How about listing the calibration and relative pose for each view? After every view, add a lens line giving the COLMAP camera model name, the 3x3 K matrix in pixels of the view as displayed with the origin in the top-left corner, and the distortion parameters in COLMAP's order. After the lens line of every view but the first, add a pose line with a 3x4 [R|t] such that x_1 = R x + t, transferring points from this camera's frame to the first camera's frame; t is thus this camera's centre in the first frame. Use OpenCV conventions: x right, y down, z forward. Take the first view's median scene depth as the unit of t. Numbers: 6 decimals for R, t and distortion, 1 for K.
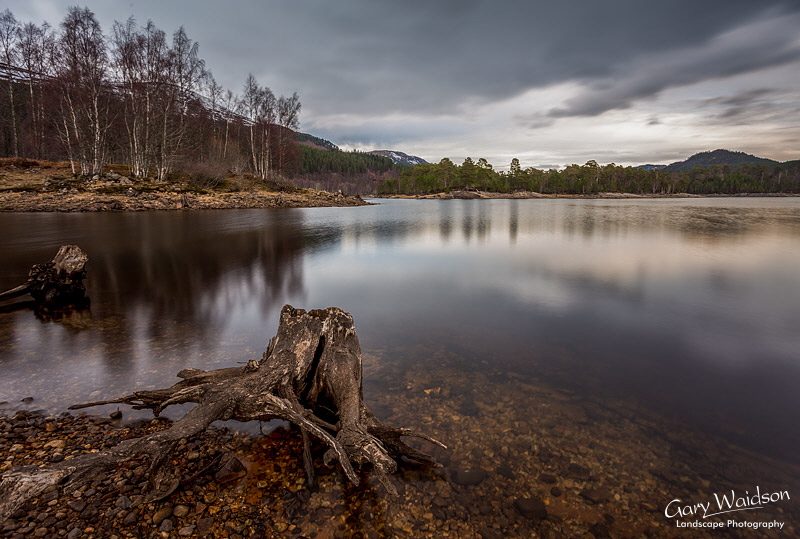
lens RADIAL K [[359.0, 0, 400.0], [0, 359.0, 269.5], [0, 0, 1]] dist [0.029604, 0.000387]
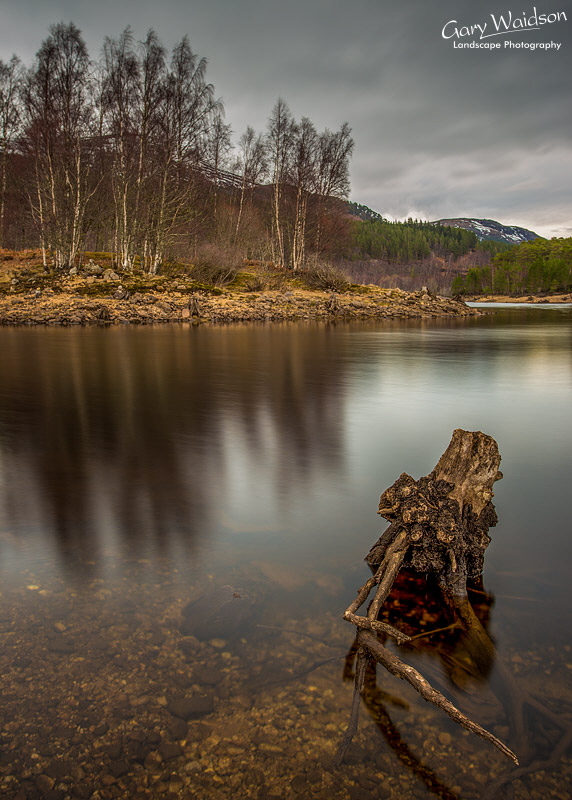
lens RADIAL K [[623.2, 0, 286.0], [0, 623.2, 400.0], [0, 0, 1]] dist [-0.000178, 0.084723]
pose [[0.954144, 0.048874, -0.295331, -0.104633], [-0.060723, 0.997671, -0.031078, -0.007554], [0.293124, 0.047586, 0.954889, 0.047057]]
